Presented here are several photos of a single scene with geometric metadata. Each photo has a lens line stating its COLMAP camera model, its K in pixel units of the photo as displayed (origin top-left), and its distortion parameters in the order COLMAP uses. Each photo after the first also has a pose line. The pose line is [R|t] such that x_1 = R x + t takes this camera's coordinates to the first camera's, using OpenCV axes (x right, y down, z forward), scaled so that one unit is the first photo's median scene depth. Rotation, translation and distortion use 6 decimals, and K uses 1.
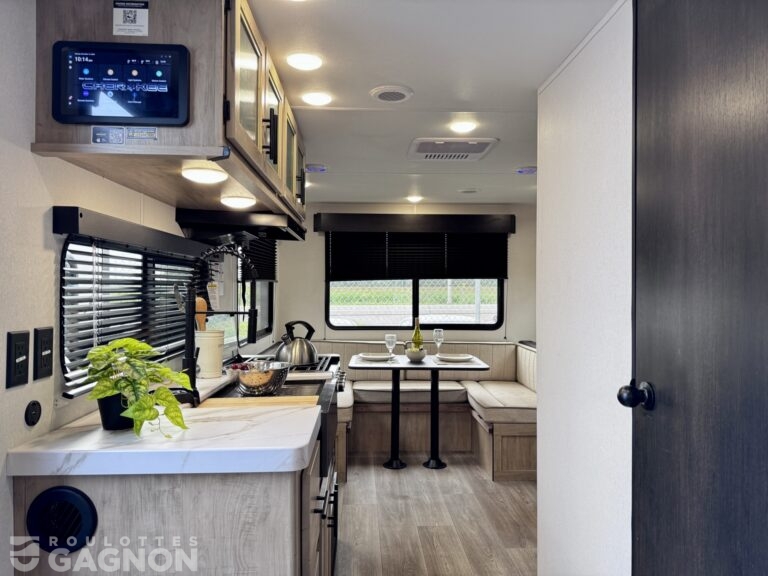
lens RADIAL K [[562.0, 0, 394.6], [0, 562.0, 273.6], [0, 0, 1]] dist [0.024563, -0.024433]
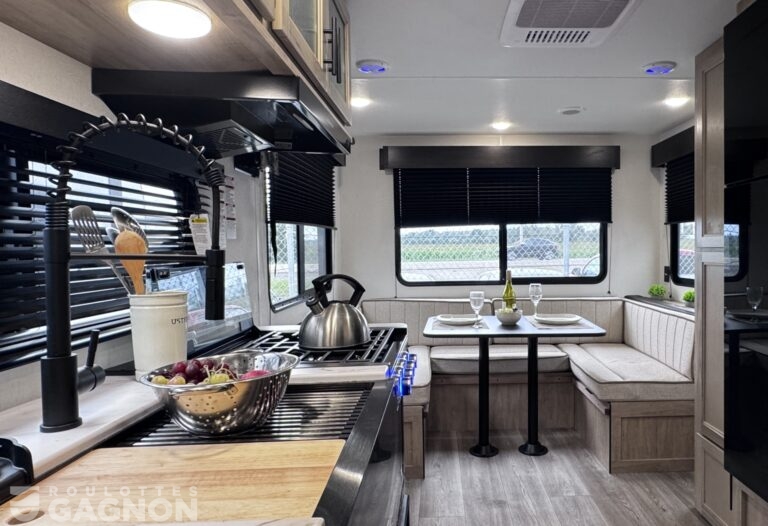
lens RADIAL K [[498.6, 0, 467.7], [0, 498.6, 266.8], [0, 0, 1]] dist [-0.022420, 0.001600]
pose [[0.999868, -0.016190, -0.001218, -0.017923], [0.016235, 0.997809, 0.064130, 0.028658], [0.000177, -0.064142, 0.997941, 0.300413]]
